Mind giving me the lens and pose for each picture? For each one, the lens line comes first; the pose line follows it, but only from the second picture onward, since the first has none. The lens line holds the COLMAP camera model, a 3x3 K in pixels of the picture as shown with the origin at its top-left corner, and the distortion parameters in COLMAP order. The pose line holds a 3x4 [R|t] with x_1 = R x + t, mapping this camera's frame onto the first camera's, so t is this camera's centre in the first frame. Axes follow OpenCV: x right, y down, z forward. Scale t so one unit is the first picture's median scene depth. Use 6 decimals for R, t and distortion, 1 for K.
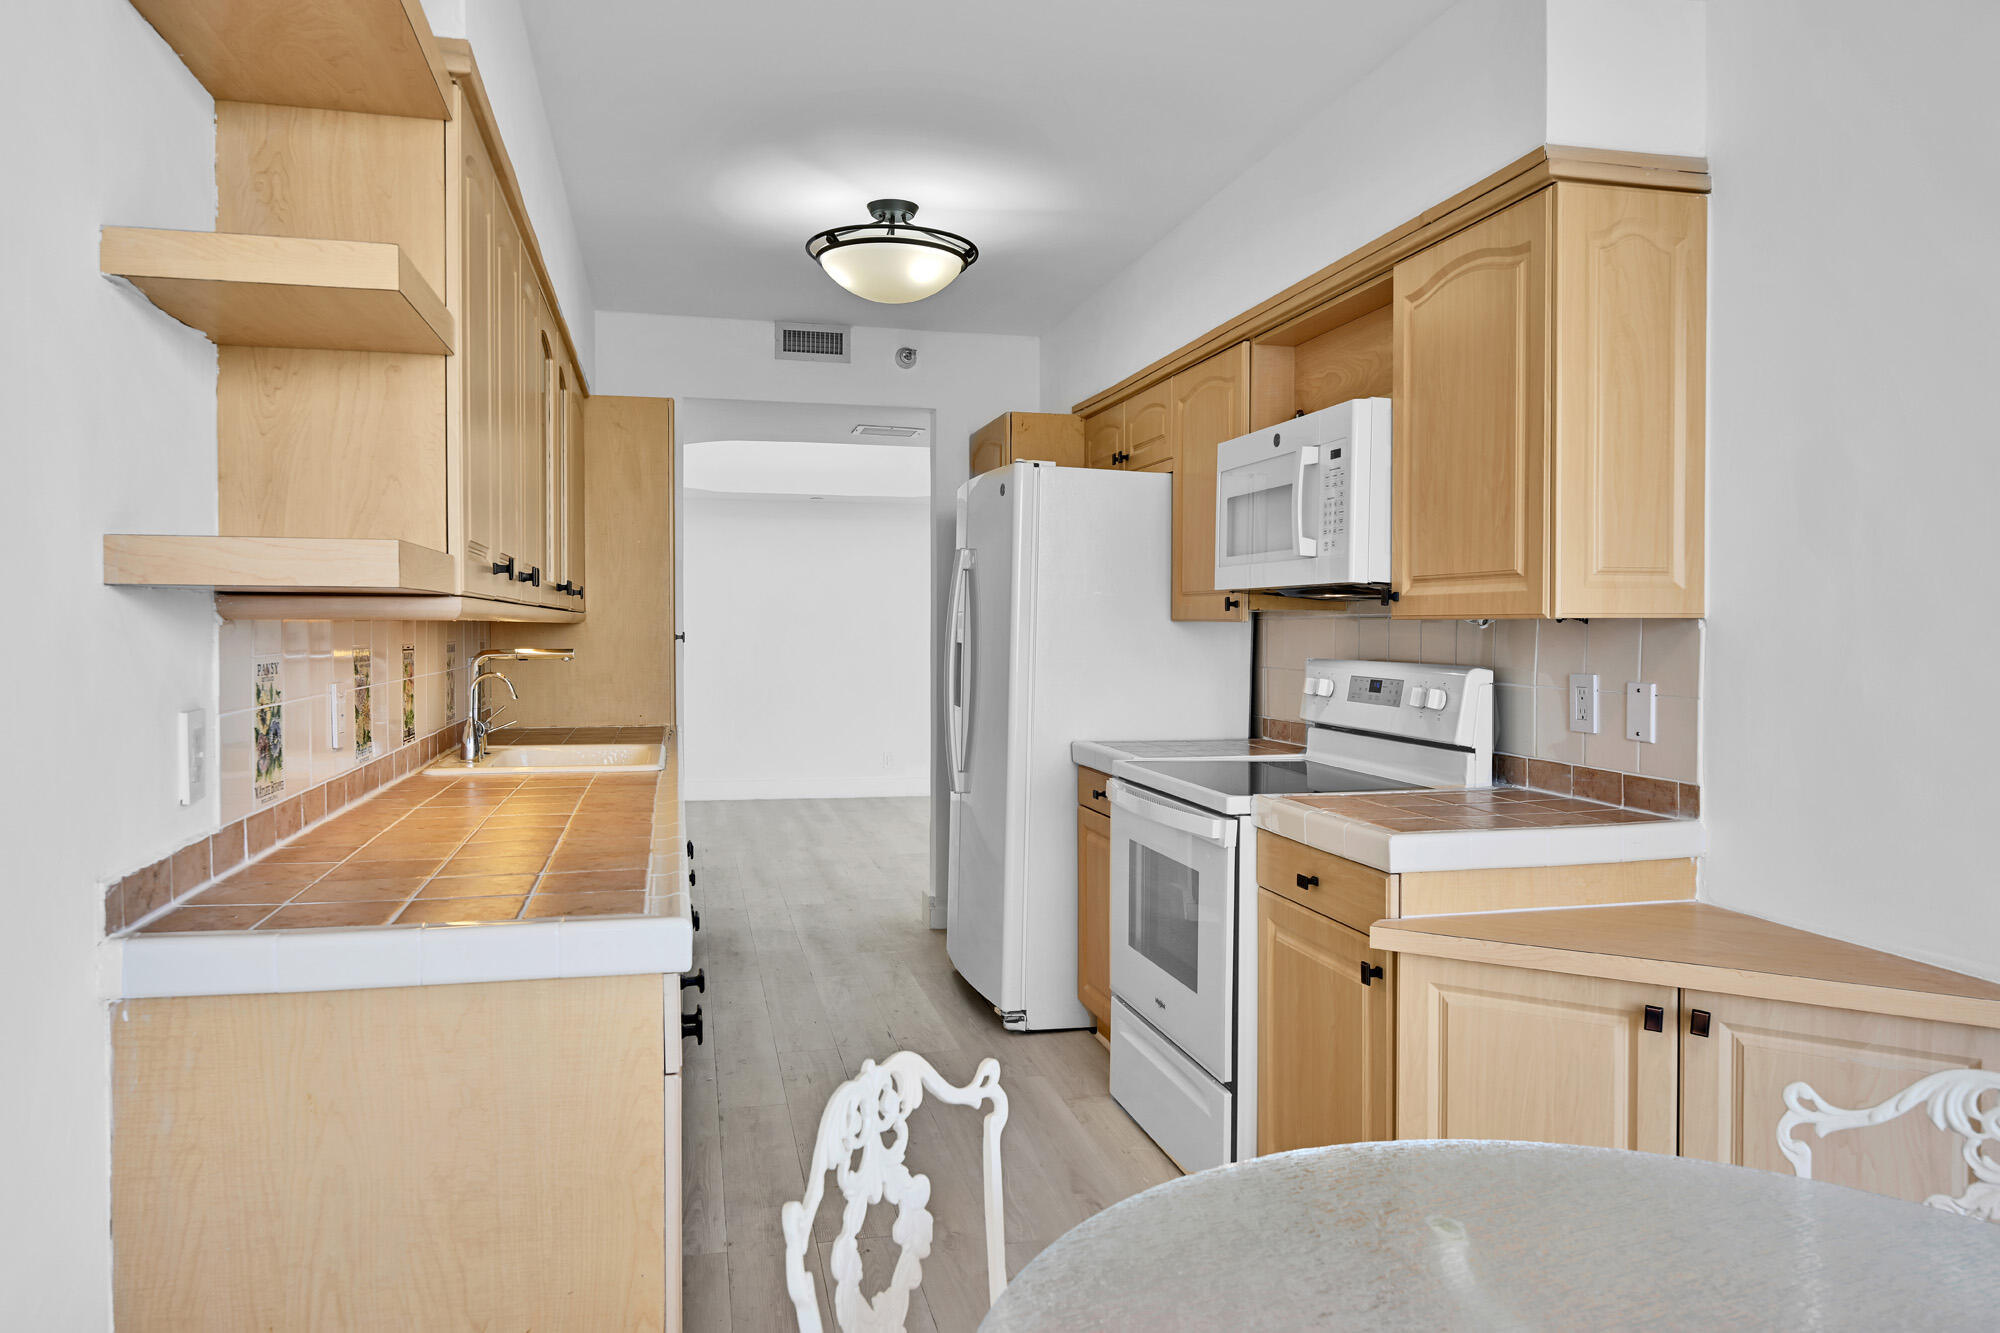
lens RADIAL K [[1318.4, 0, 1002.2], [0, 1318.4, 664.3], [0, 0, 1]] dist [-0.004604, 0.009694]
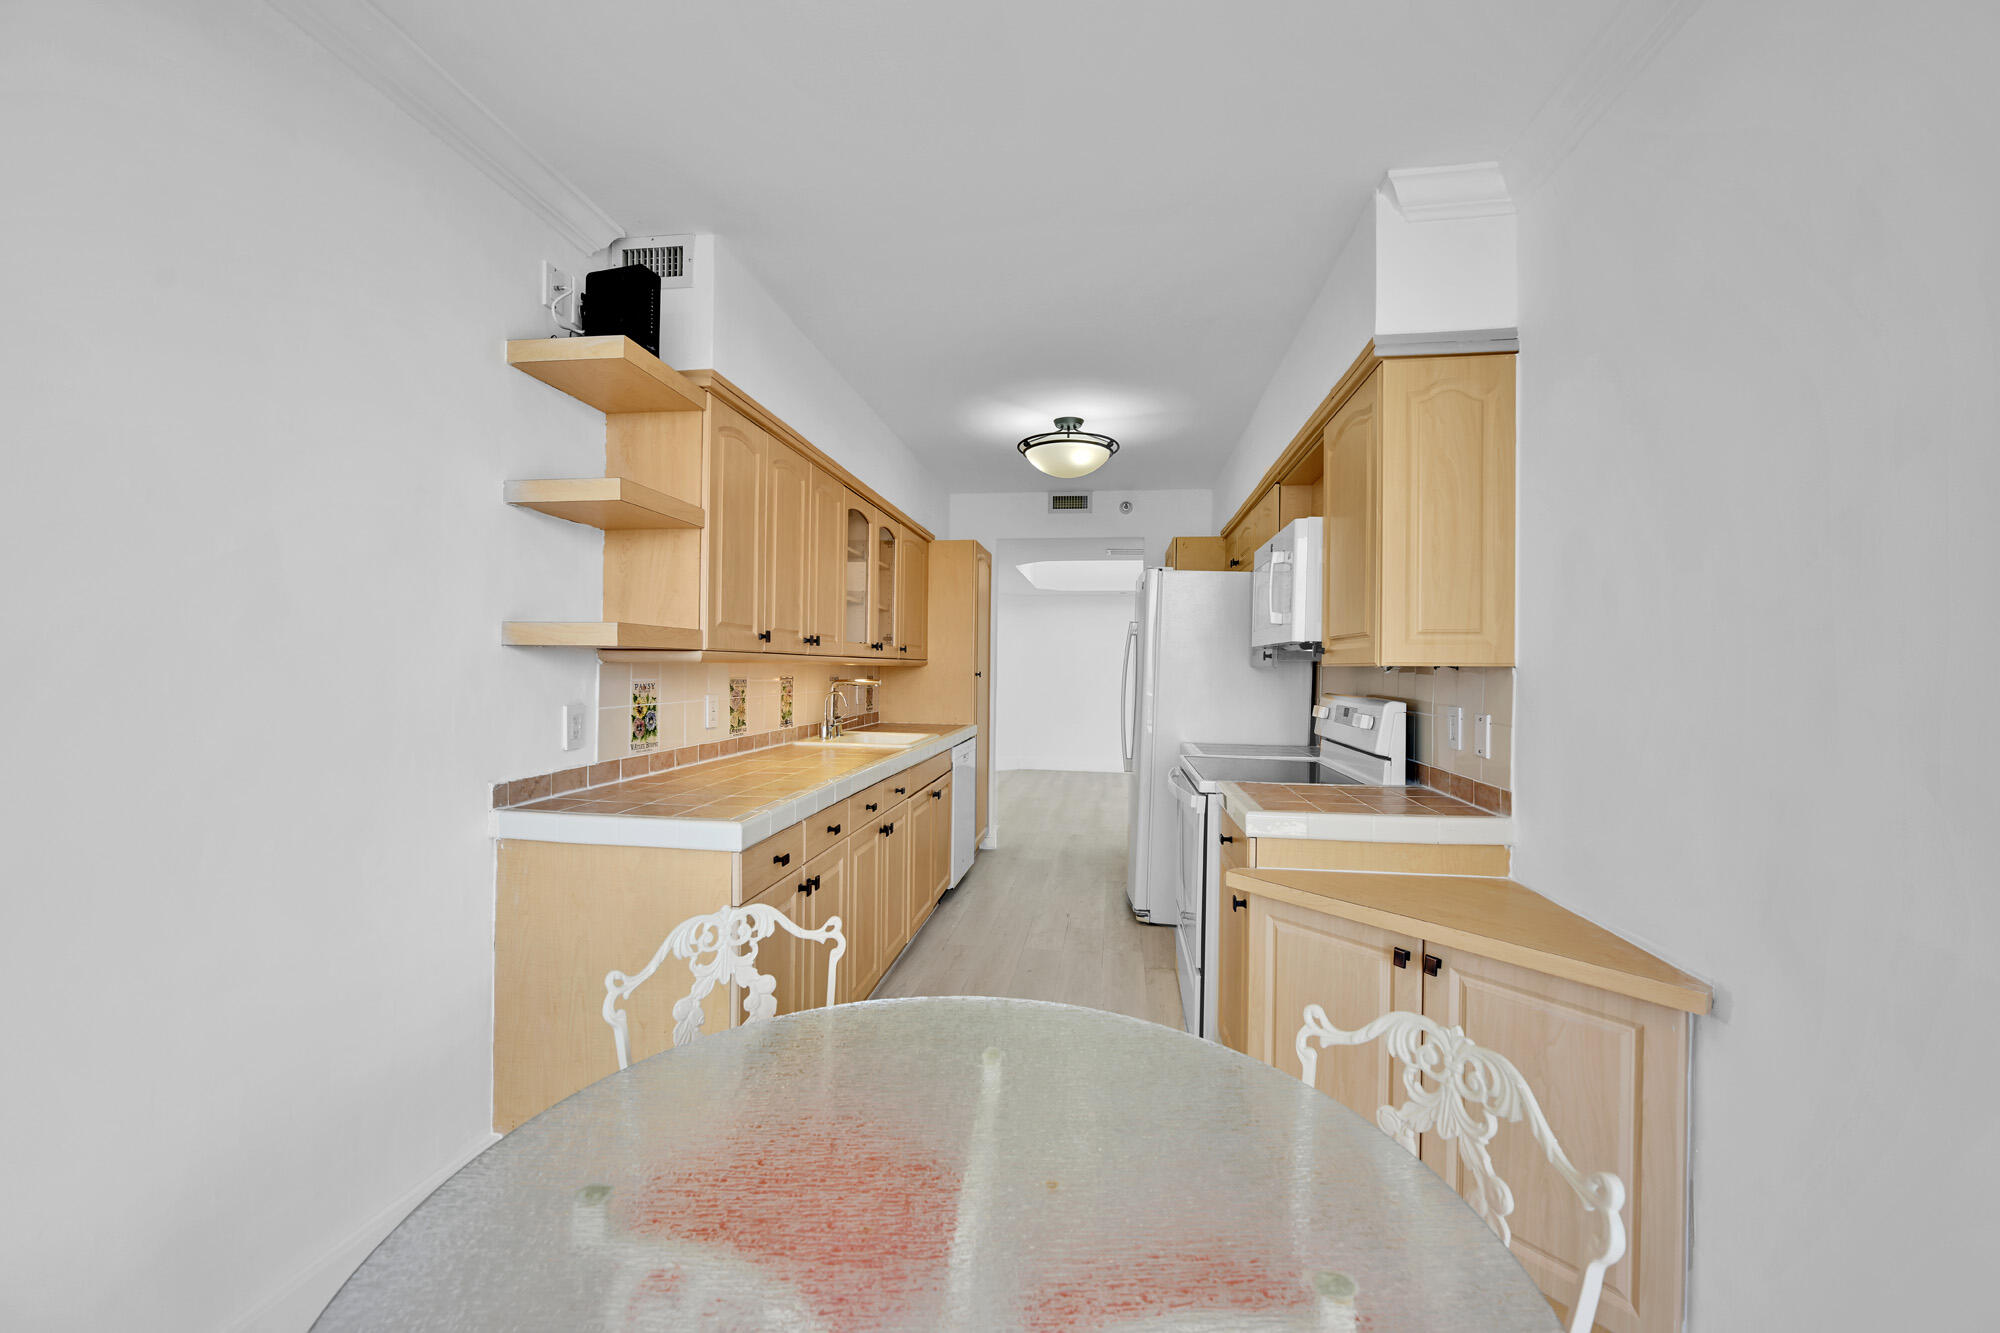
lens RADIAL K [[788.8, 0, 998.8], [0, 788.8, 665.8], [0, 0, 1]] dist [-0.001973, 0.000992]
pose [[0.928754, 0.006350, -0.370643, 0.348207], [-0.018759, 0.999377, -0.029885, -0.002222], [0.370222, 0.034708, 0.928295, 0.062780]]
